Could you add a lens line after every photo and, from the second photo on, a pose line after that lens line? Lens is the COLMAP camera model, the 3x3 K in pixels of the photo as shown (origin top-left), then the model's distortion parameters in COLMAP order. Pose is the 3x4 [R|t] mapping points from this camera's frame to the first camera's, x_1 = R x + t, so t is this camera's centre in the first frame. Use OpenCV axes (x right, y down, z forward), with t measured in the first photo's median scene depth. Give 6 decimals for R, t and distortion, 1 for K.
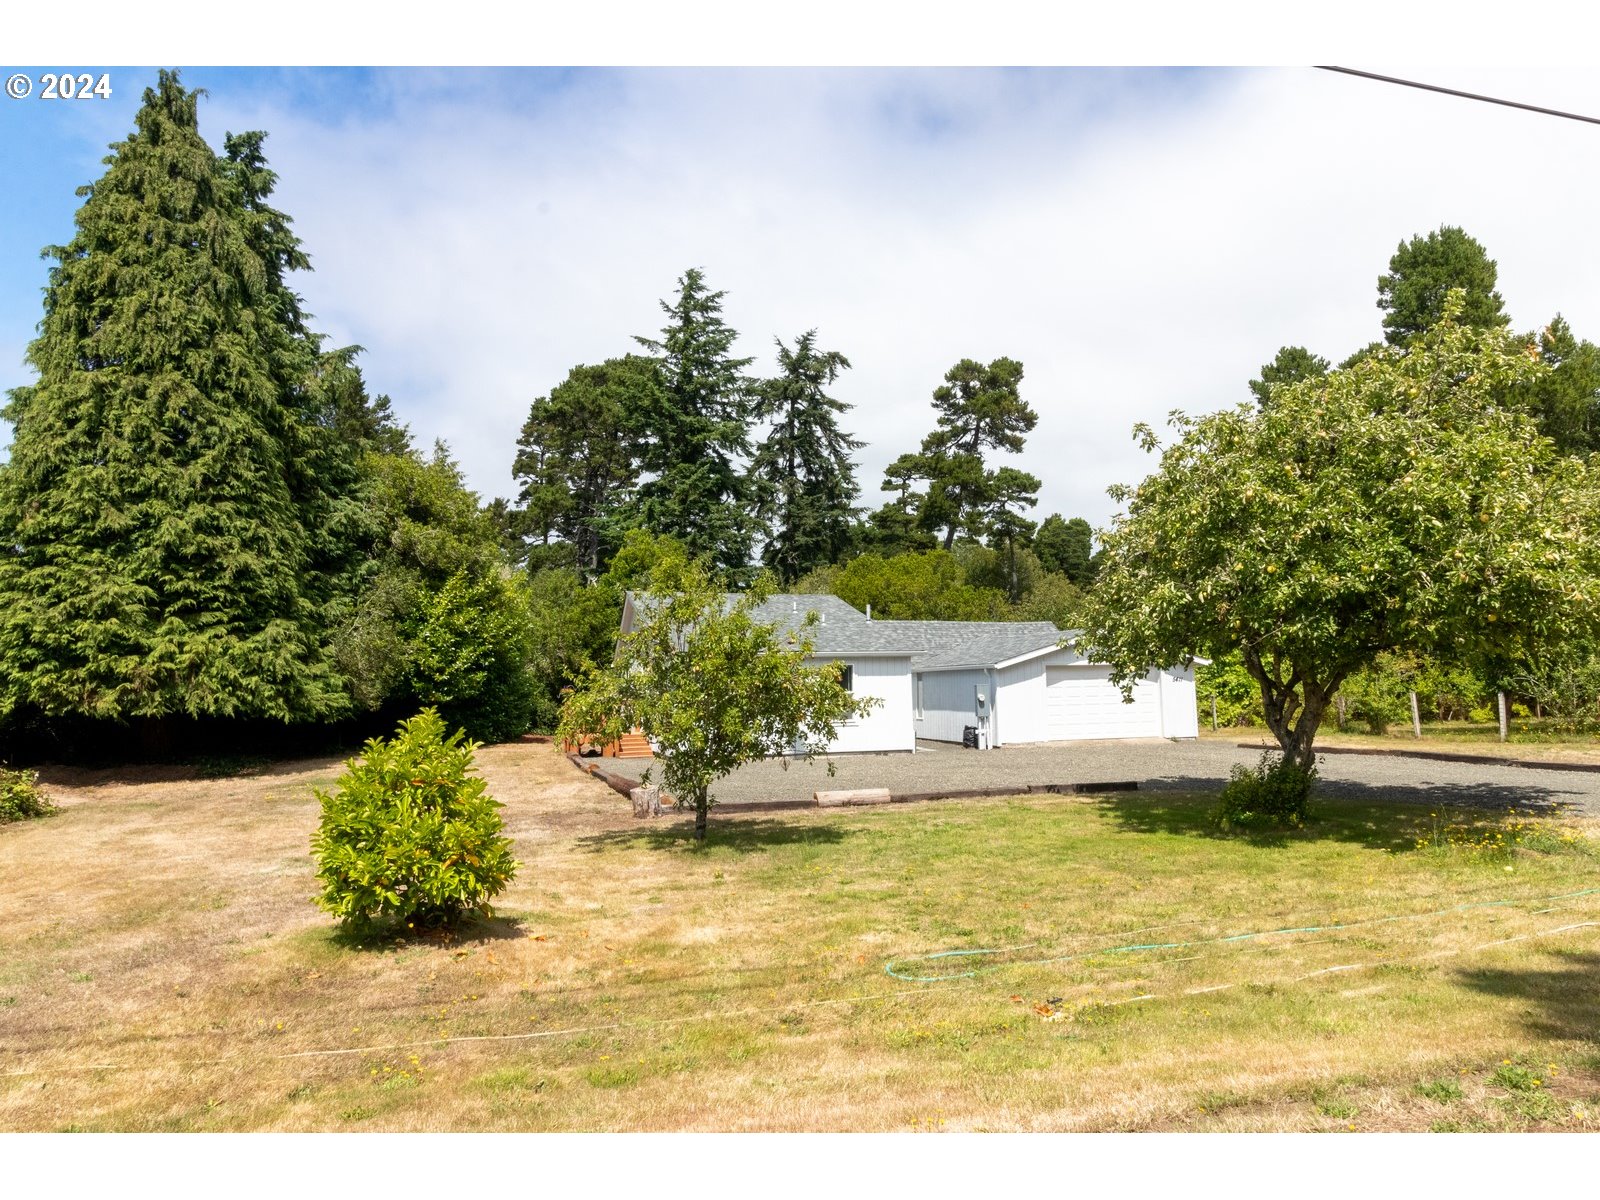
lens RADIAL K [[1056.4, 0, 798.6], [0, 1056.4, 588.1], [0, 0, 1]] dist [-0.001468, -0.001370]
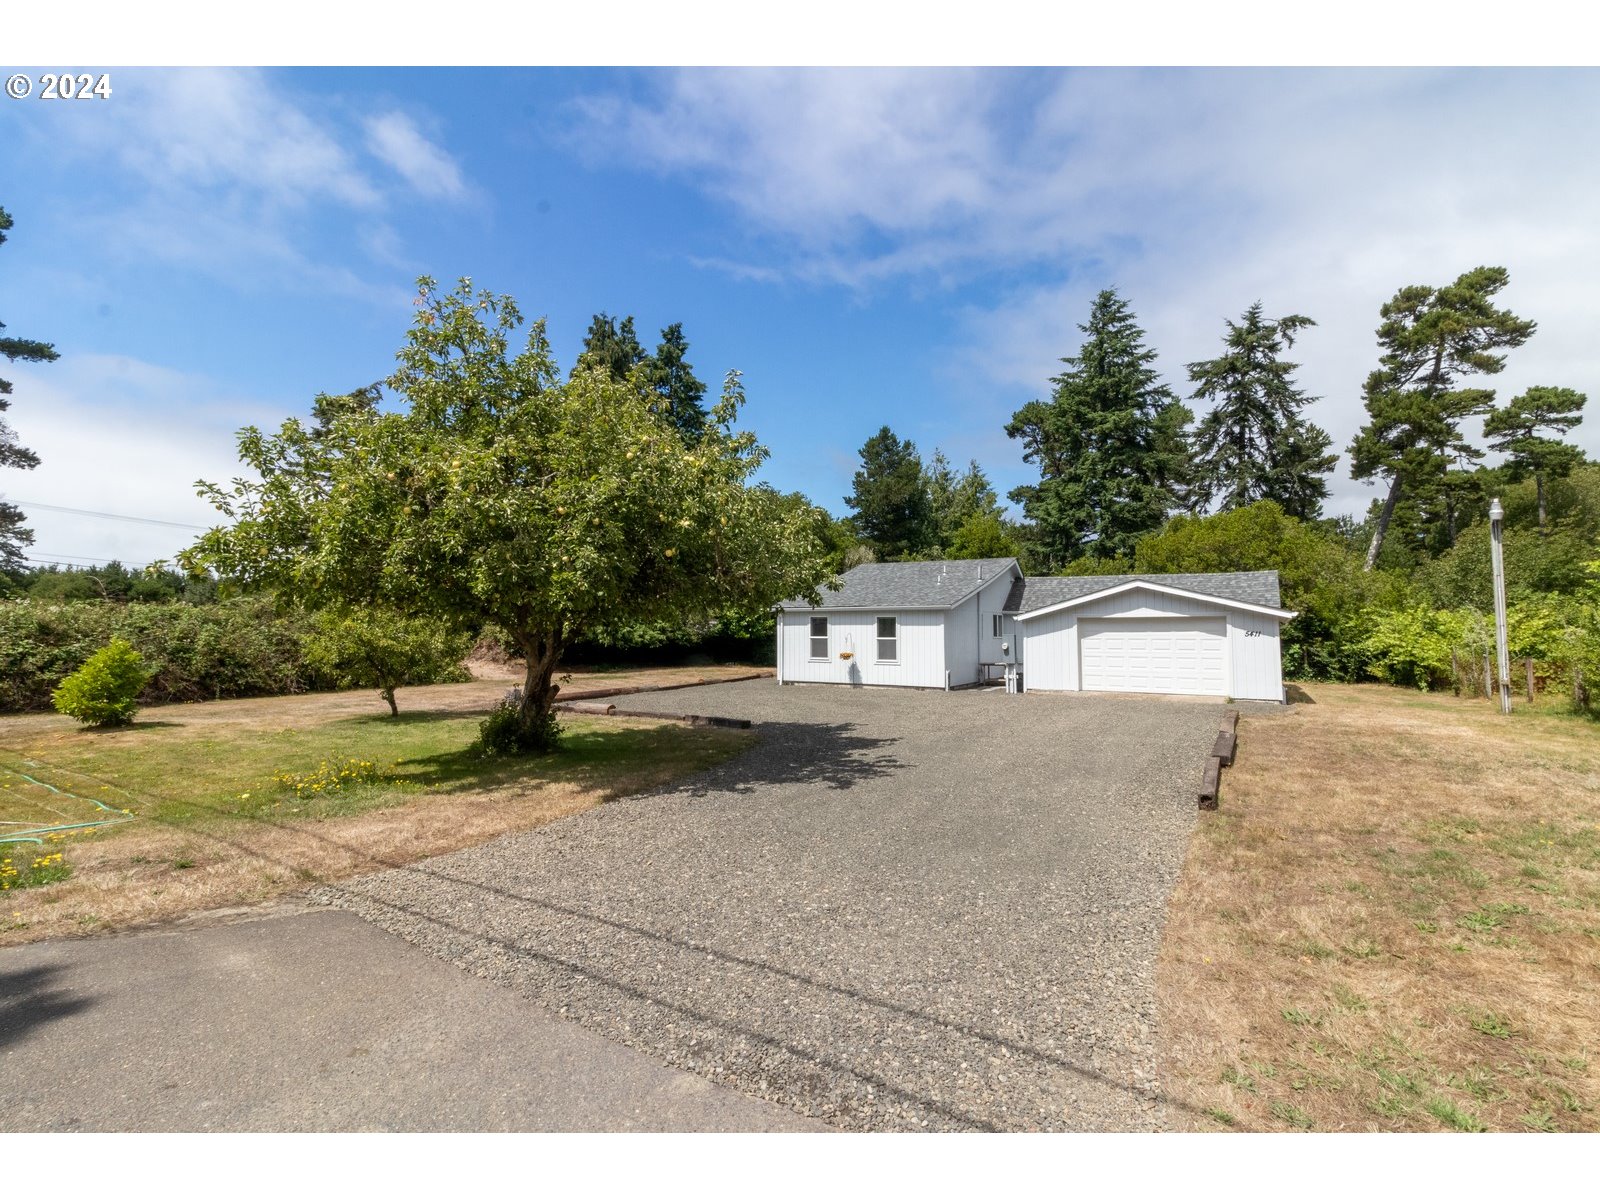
lens RADIAL K [[729.9, 0, 801.2], [0, 729.9, 588.7], [0, 0, 1]] dist [0.005128, -0.000863]
pose [[0.654847, -0.025076, -0.755346, 0.556825], [0.056699, 0.998263, 0.016015, 0.016943], [0.753632, -0.053314, 0.655131, 0.305985]]
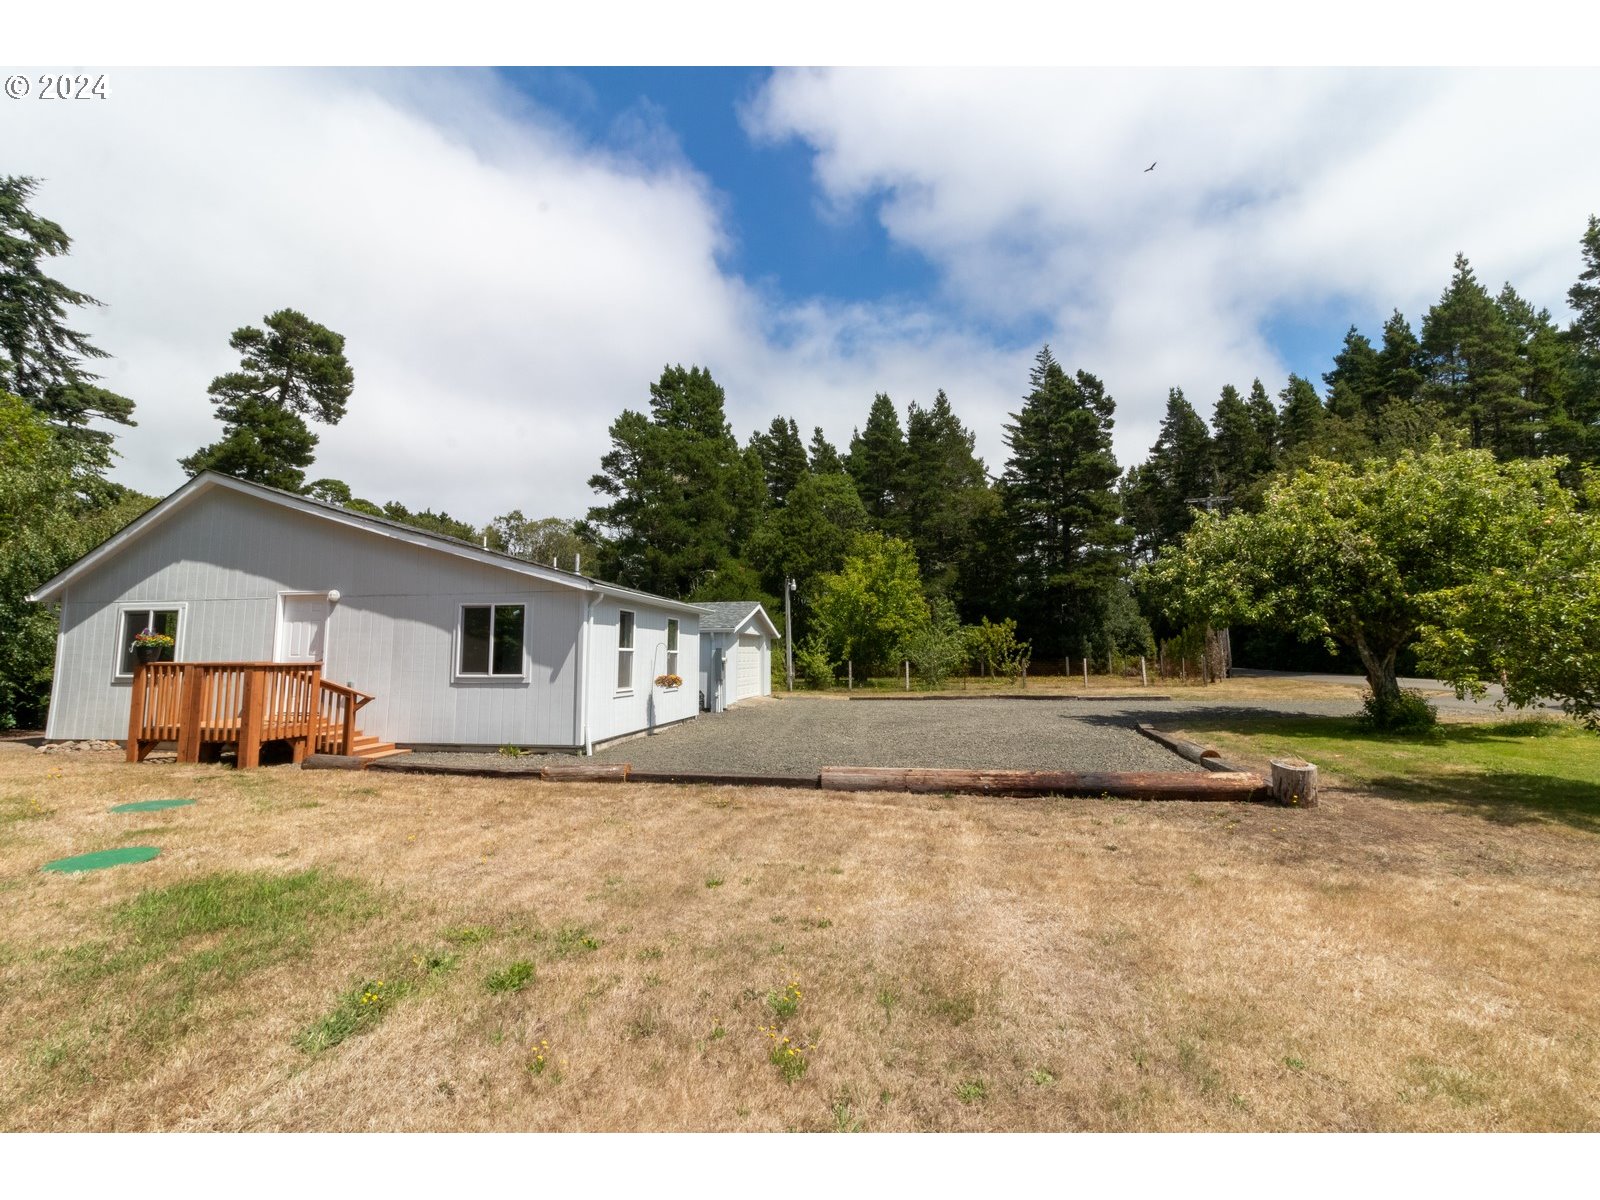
lens RADIAL K [[729.9, 0, 801.2], [0, 729.9, 588.7], [0, 0, 1]] dist [0.005128, -0.000863]
pose [[0.434583, 0.101452, 0.894900, -0.392387], [-0.087274, 0.993703, -0.070271, 0.069773], [-0.896393, -0.047563, 0.440700, 0.566608]]
